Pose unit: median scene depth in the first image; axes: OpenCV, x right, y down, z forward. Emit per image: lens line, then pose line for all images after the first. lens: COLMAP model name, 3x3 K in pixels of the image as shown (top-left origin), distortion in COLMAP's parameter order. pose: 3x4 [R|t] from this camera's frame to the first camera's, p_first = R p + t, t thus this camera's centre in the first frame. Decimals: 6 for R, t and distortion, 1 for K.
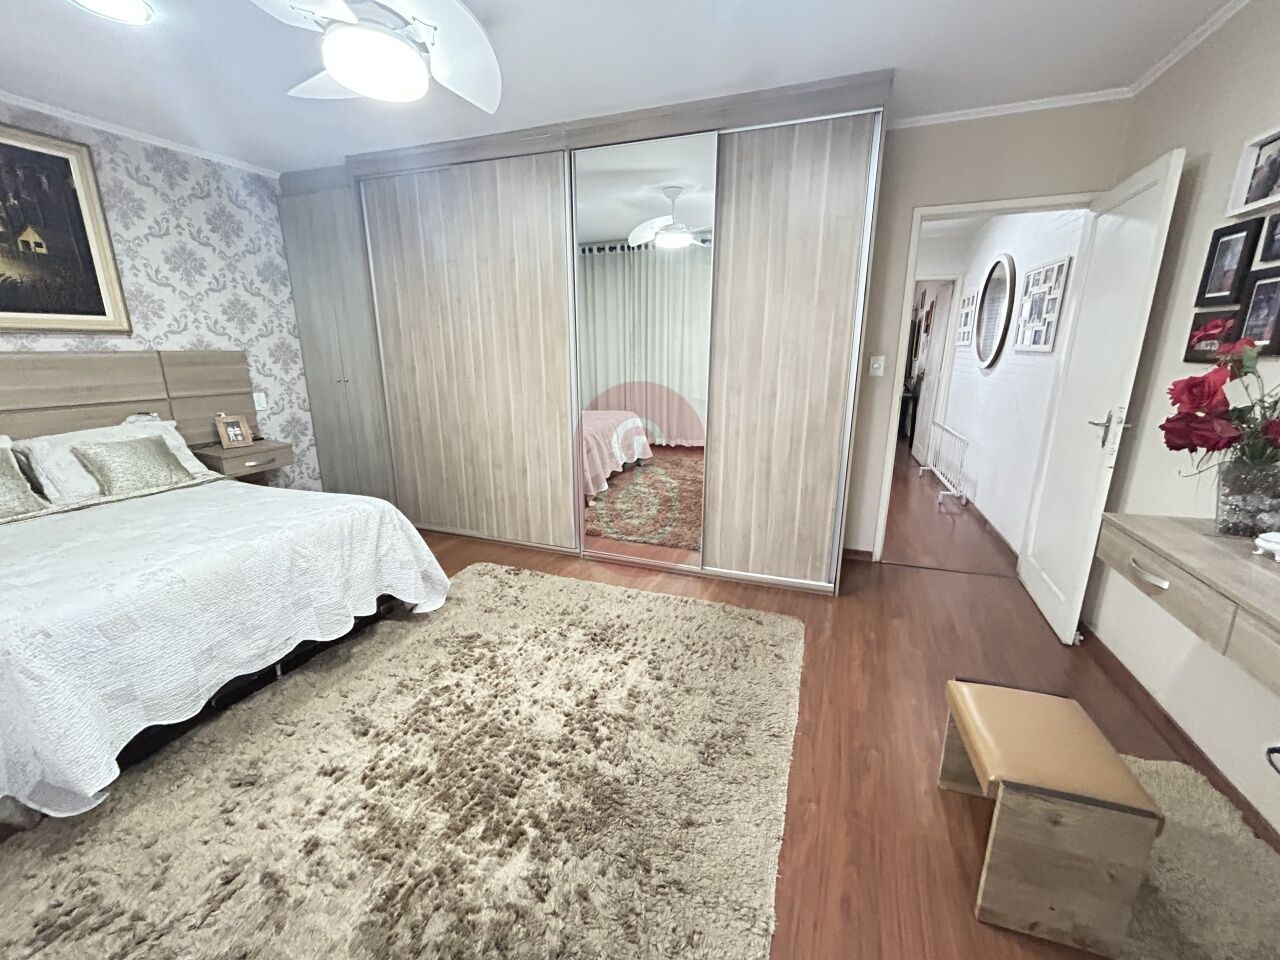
lens RADIAL K [[517.7, 0, 641.4], [0, 517.7, 477.8], [0, 0, 1]] dist [-0.001454, 0.000904]
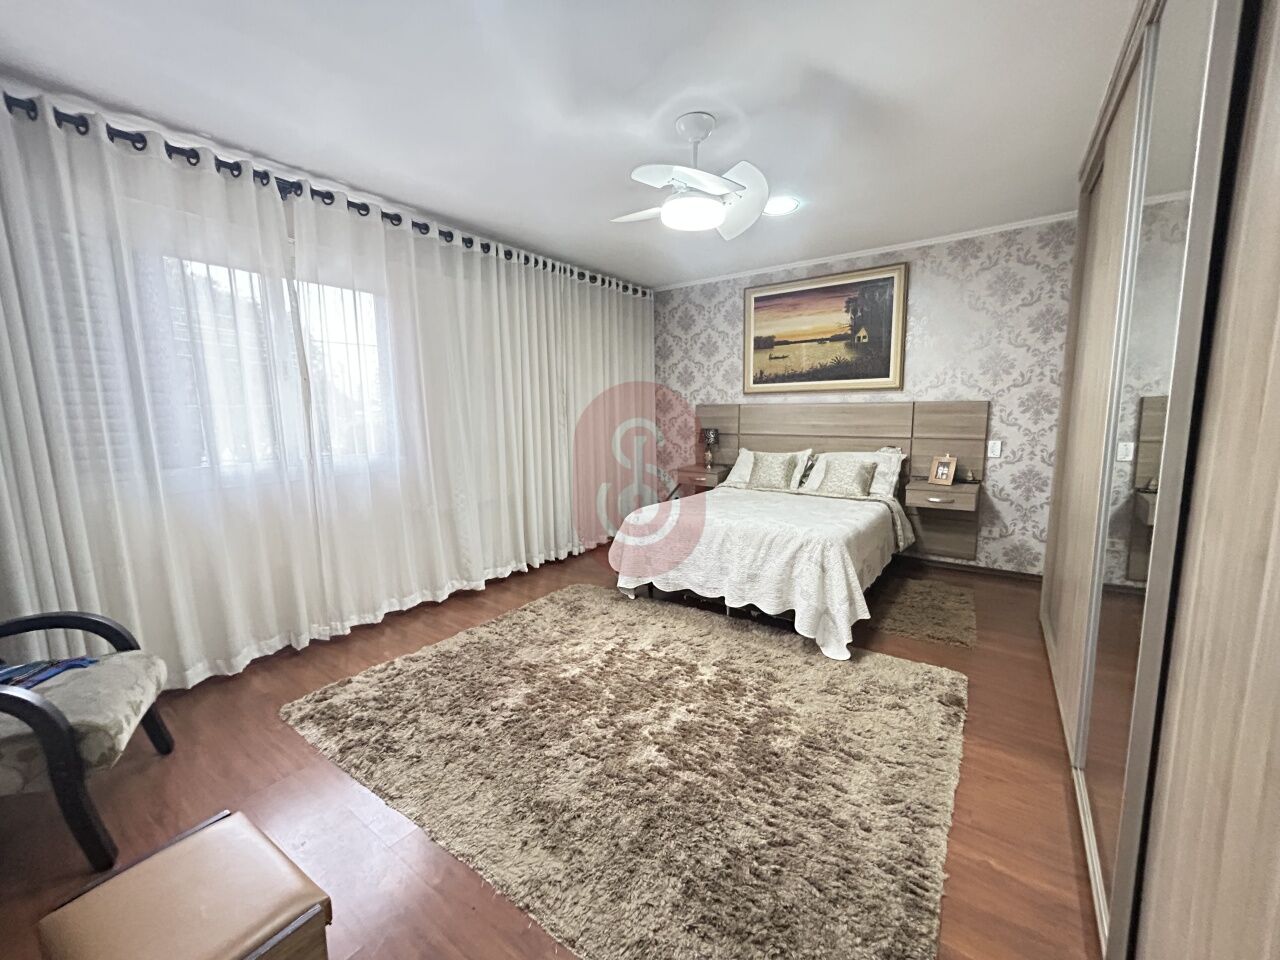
lens RADIAL K [[517.7, 0, 641.1], [0, 517.7, 481.2], [0, 0, 1]] dist [-0.001454, 0.000904]
pose [[-0.250525, 0.144265, -0.957301, 0.488605], [-0.221927, 0.953945, 0.201837, -0.154777], [0.942330, 0.263016, -0.206971, 0.634503]]
